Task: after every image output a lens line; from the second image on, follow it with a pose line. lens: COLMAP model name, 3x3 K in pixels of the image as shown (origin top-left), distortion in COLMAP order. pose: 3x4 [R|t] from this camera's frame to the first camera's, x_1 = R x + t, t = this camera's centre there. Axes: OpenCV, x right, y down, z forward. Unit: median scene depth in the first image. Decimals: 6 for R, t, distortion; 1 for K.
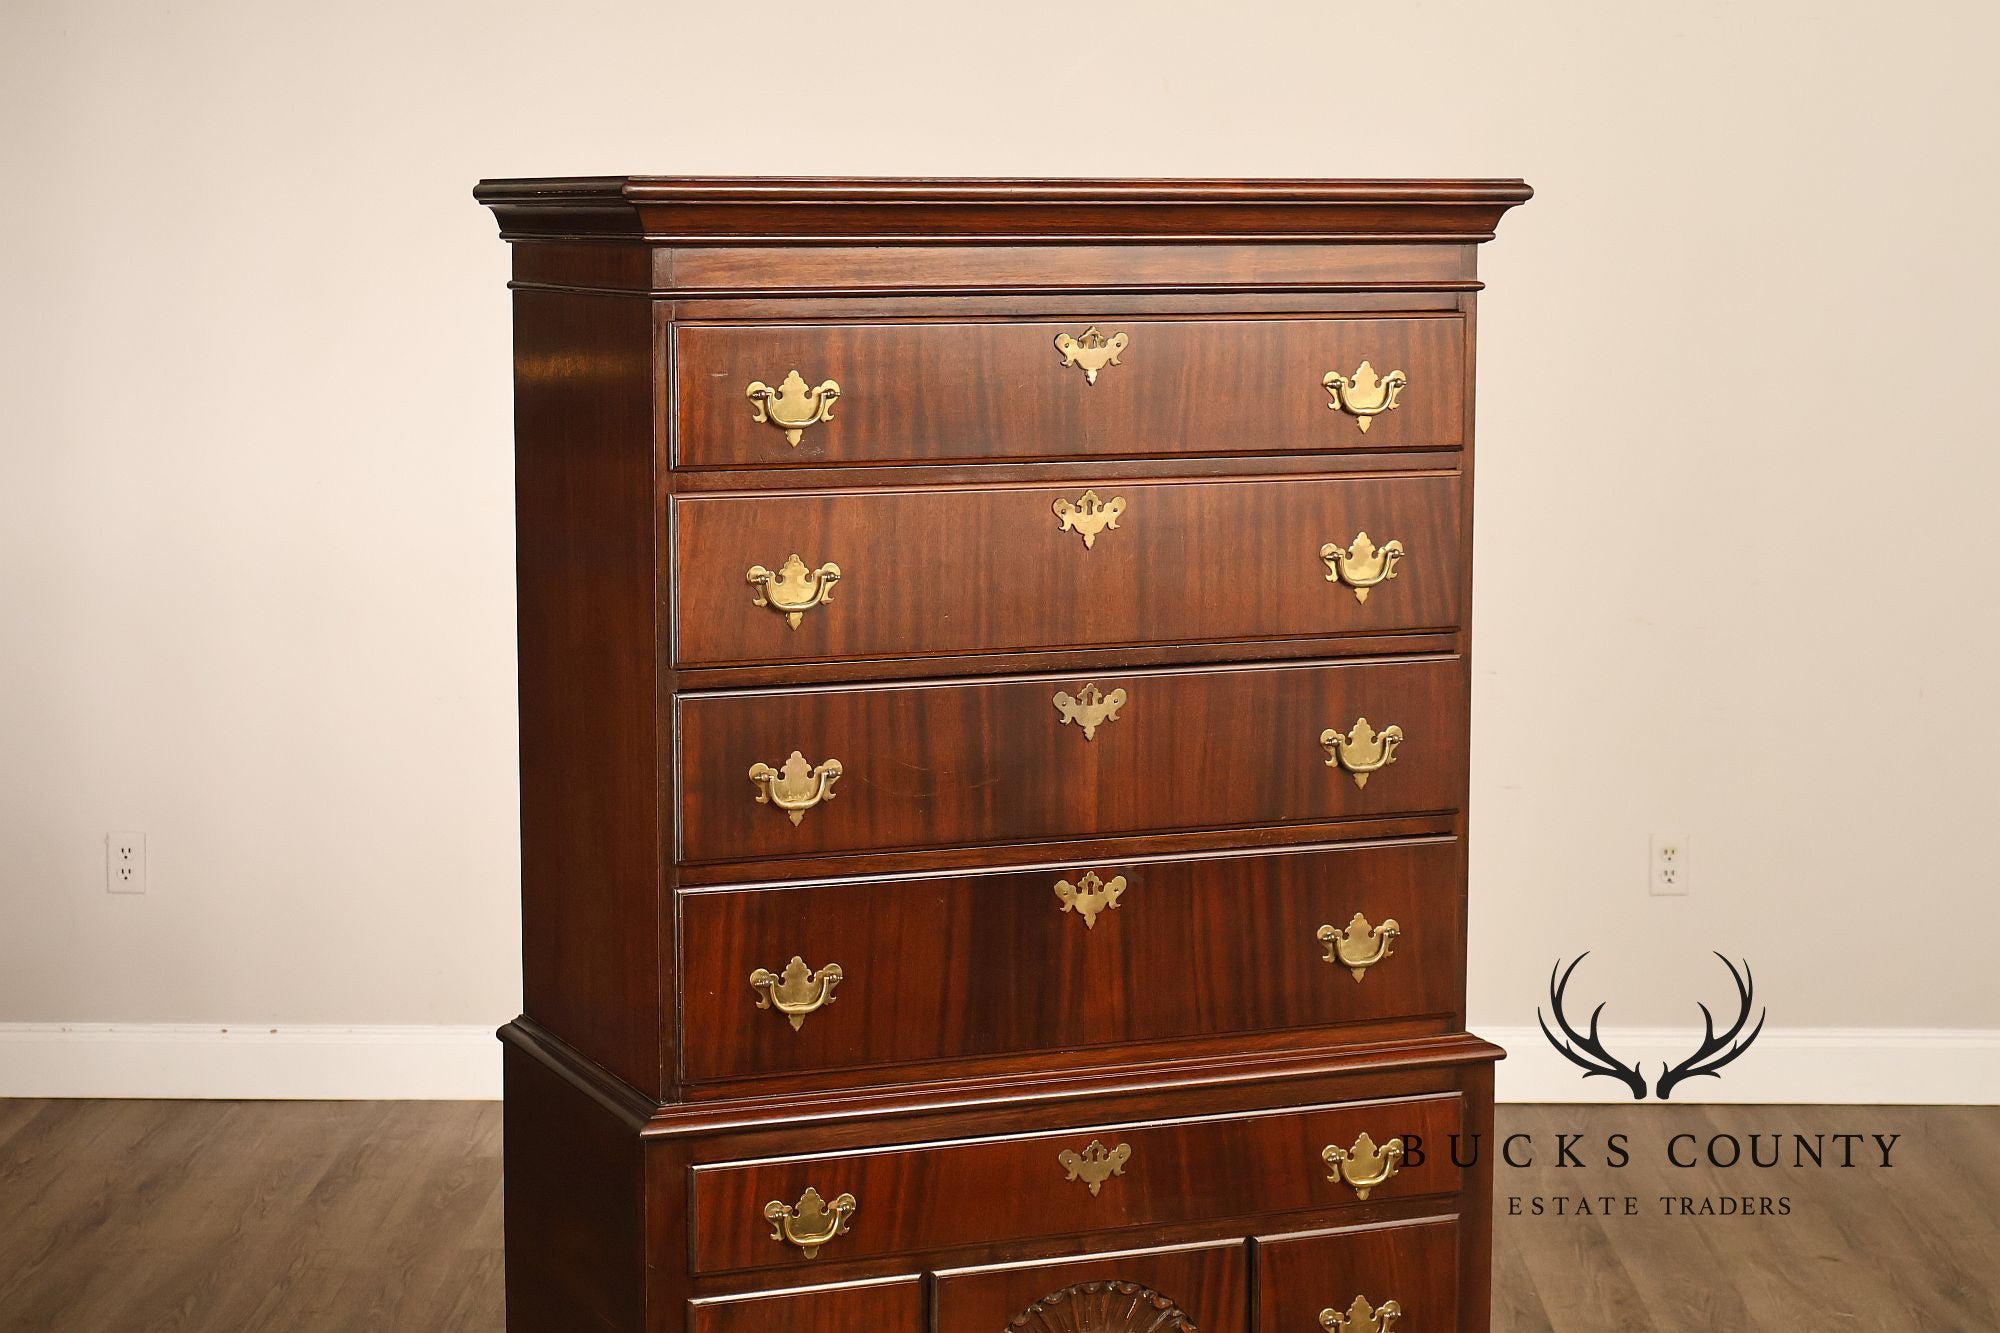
lens RADIAL K [[3799.2, 0, 998.4], [0, 3799.2, 679.2], [0, 0, 1]] dist [-0.002289, 0.000000]
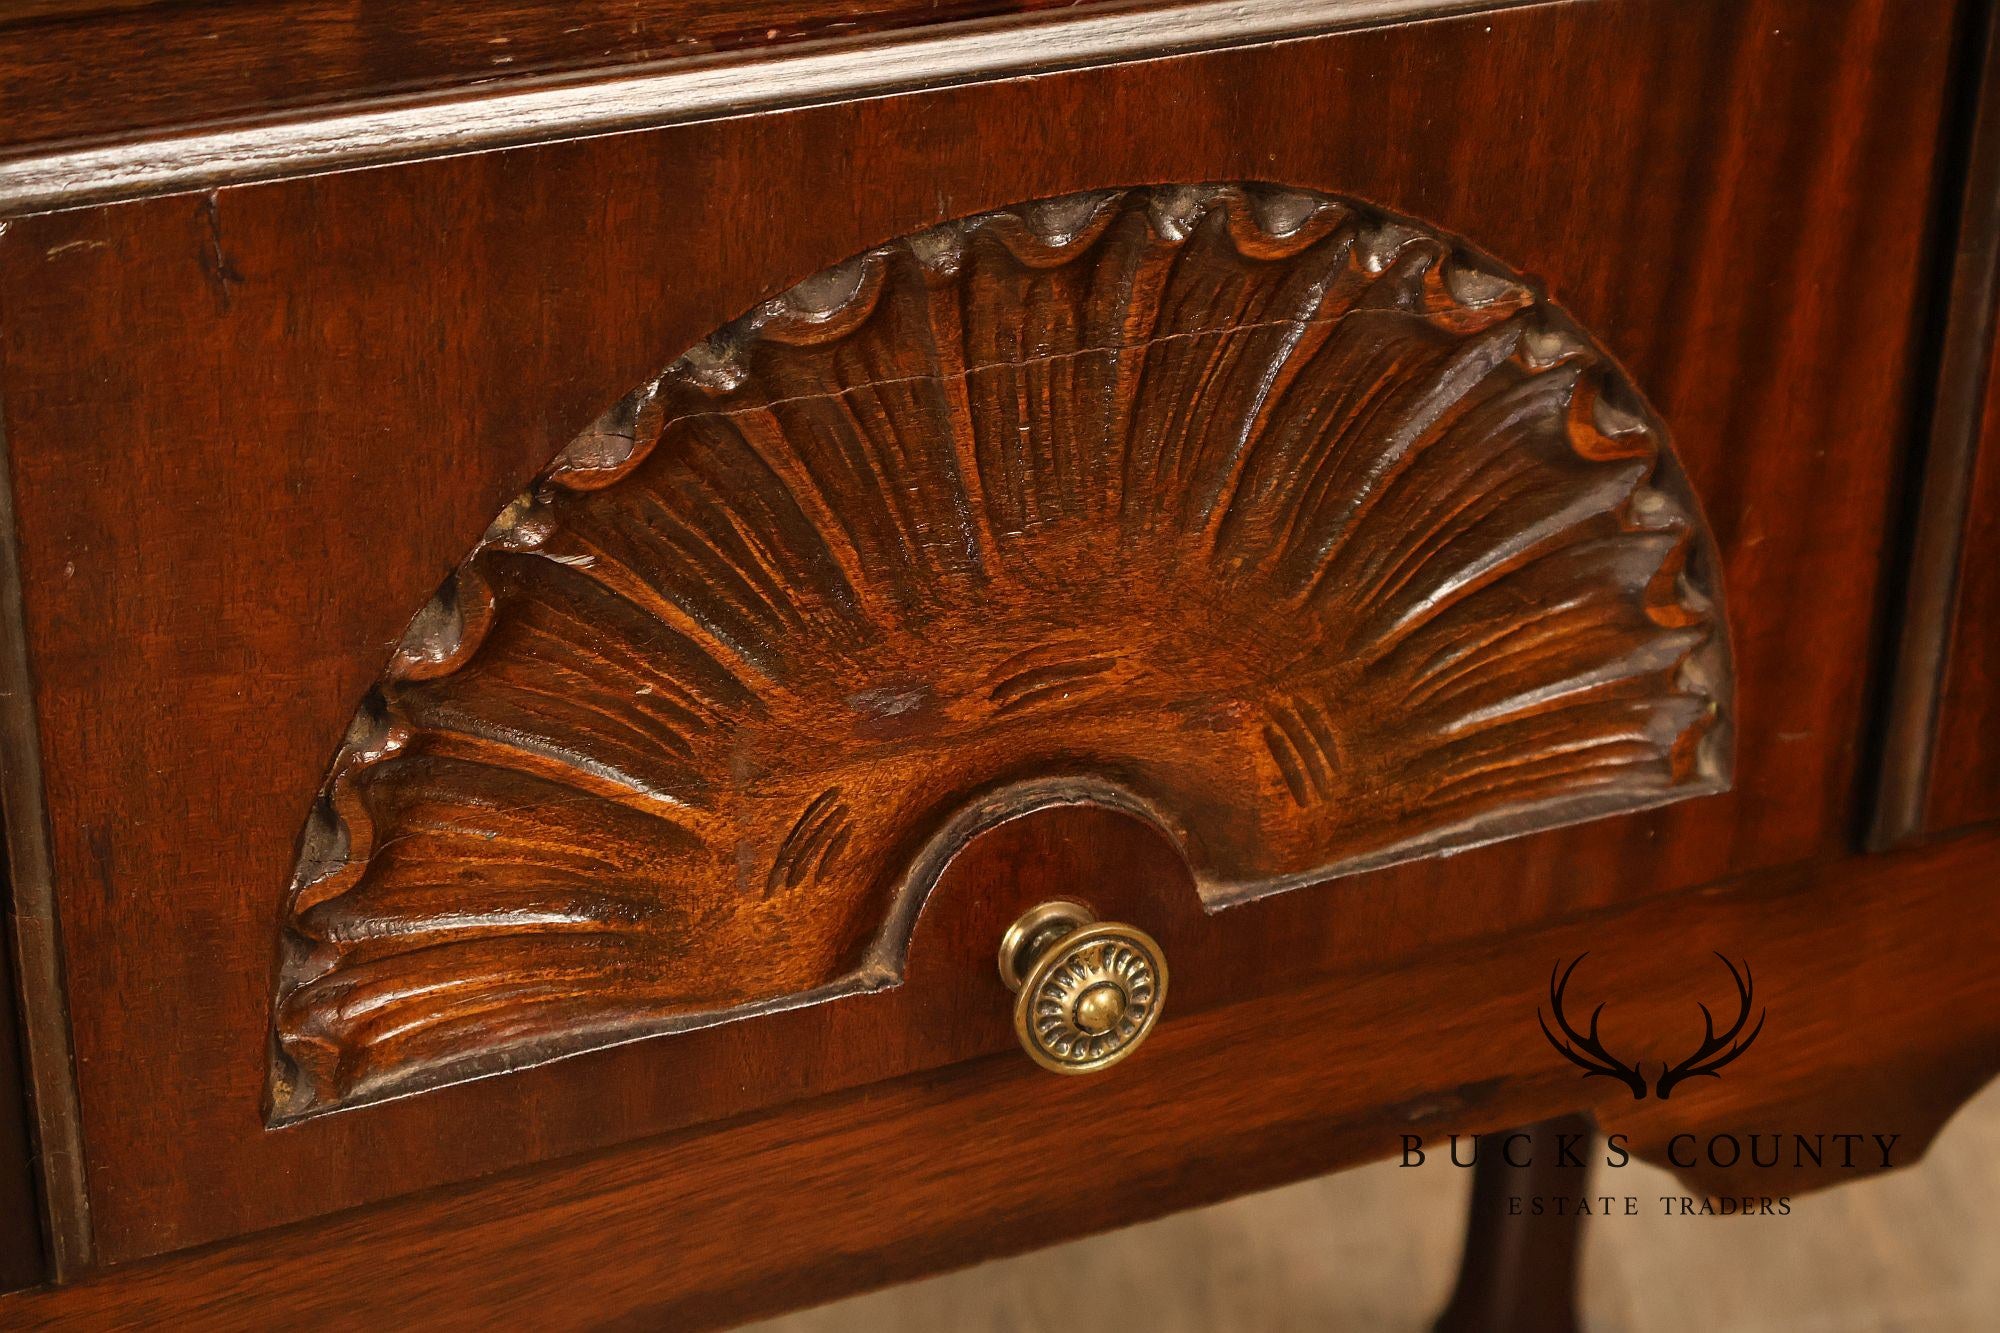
lens RADIAL K [[3799.2, 0, 996.7], [0, 3799.2, 668.4], [0, 0, 1]] dist [-0.002289, 0.000000]
pose [[0.999444, 0.003920, 0.033113, 0.016328], [-0.016600, 0.919742, 0.392171, 0.110370], [-0.028918, -0.392503, 0.919296, 0.814333]]
